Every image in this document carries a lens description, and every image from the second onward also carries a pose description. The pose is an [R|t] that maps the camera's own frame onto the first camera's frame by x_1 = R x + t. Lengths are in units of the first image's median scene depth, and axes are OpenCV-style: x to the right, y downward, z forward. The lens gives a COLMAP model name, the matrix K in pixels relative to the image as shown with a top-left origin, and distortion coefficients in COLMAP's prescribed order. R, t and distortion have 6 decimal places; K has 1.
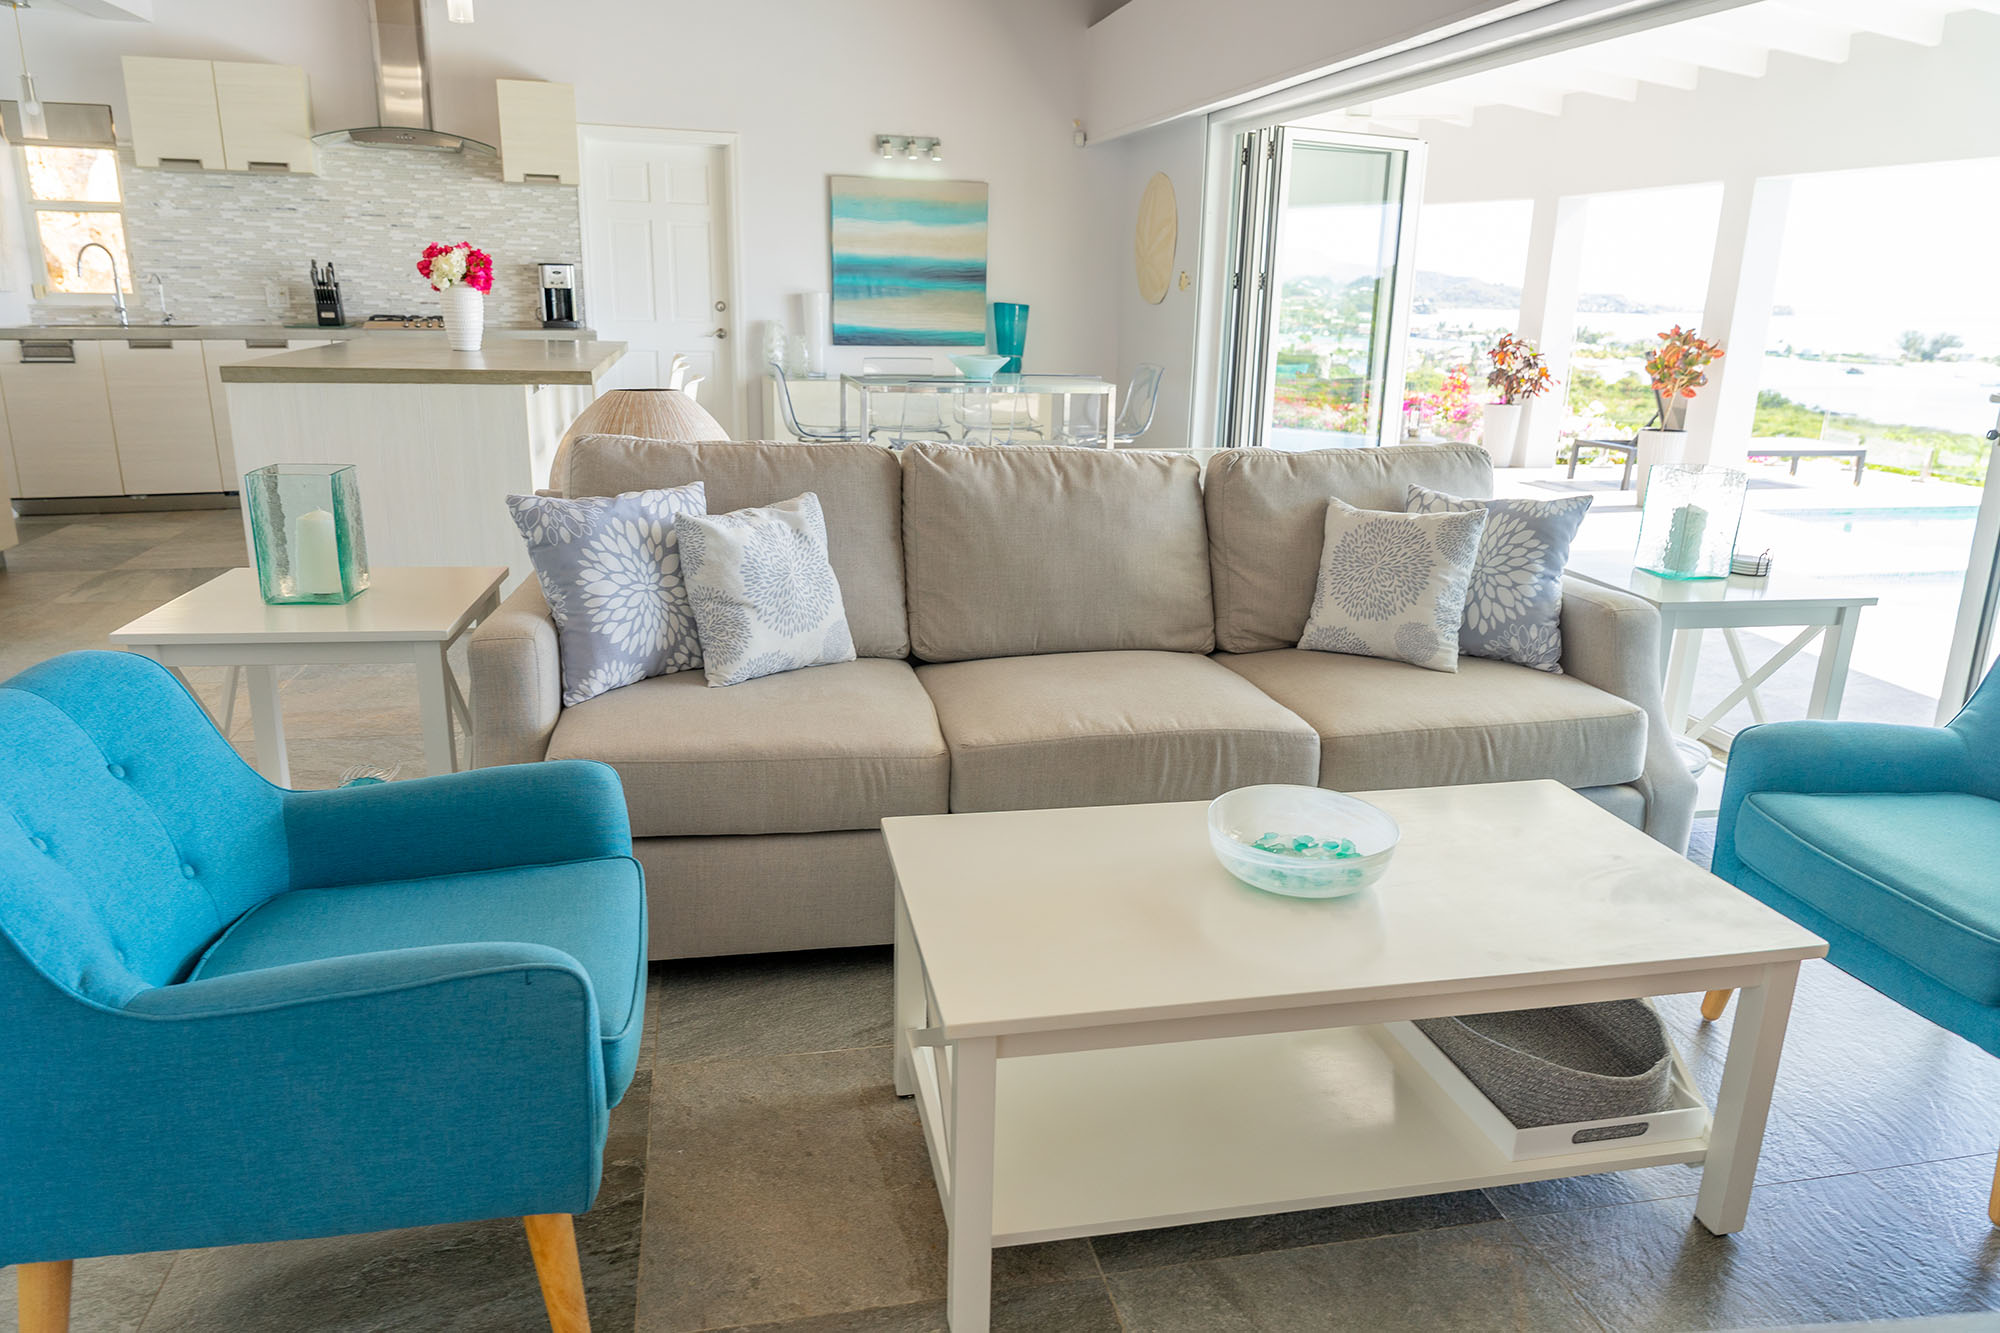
lens RADIAL K [[1331.4, 0, 1007.8], [0, 1331.4, 669.1], [0, 0, 1]] dist [-0.002518, -0.010103]
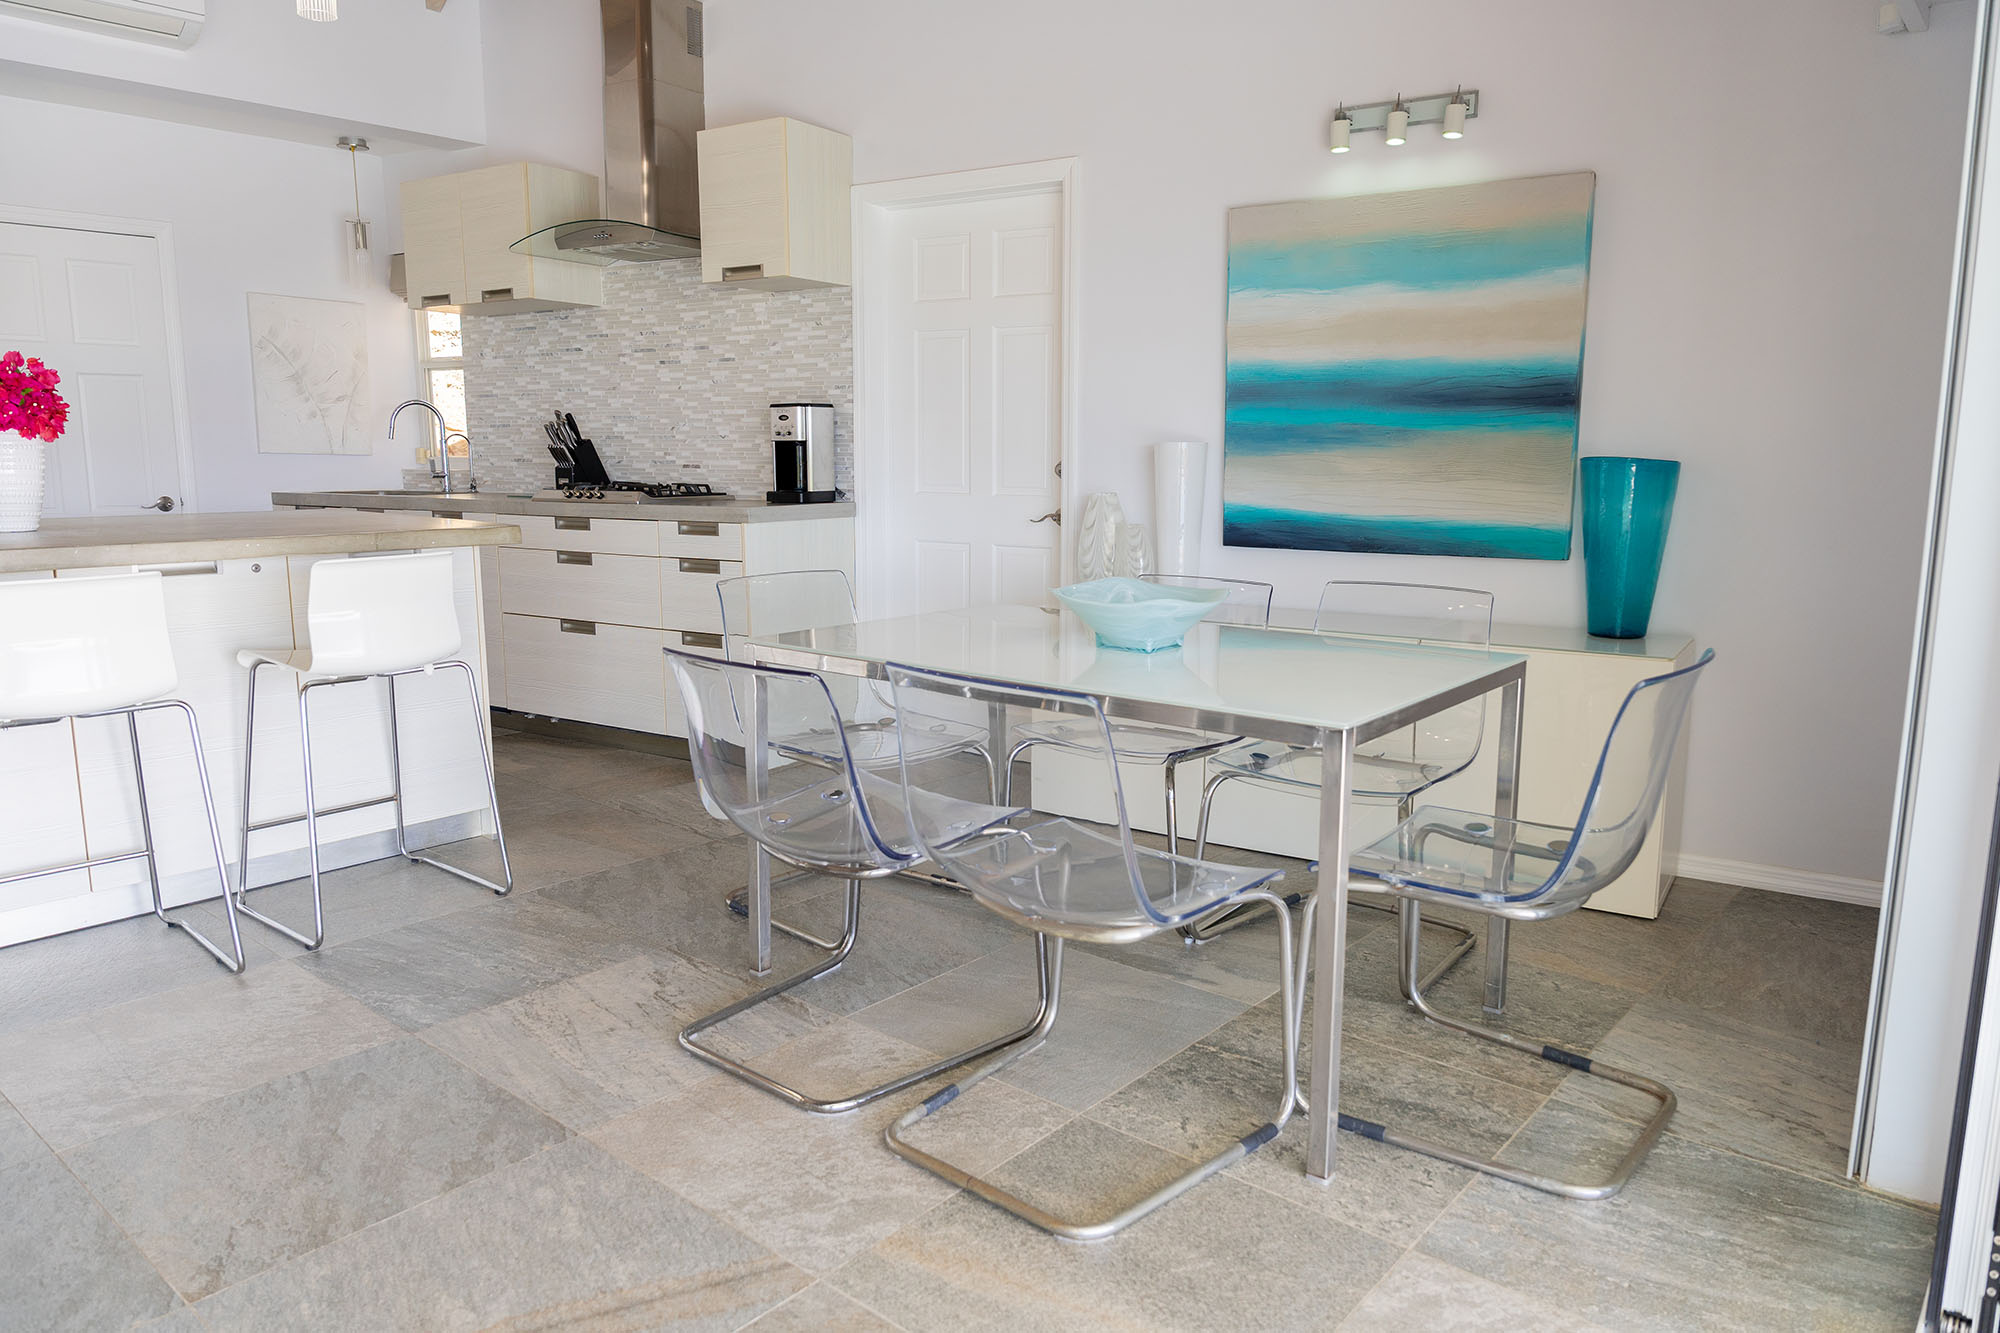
lens RADIAL K [[1331.4, 0, 1007.8], [0, 1331.4, 669.1], [0, 0, 1]] dist [-0.002518, -0.010103]
pose [[0.596809, 0.112395, -0.794472, 0.223518], [-0.211816, 0.977086, -0.020887, -0.175458], [0.773921, 0.180747, 0.606941, 0.662073]]
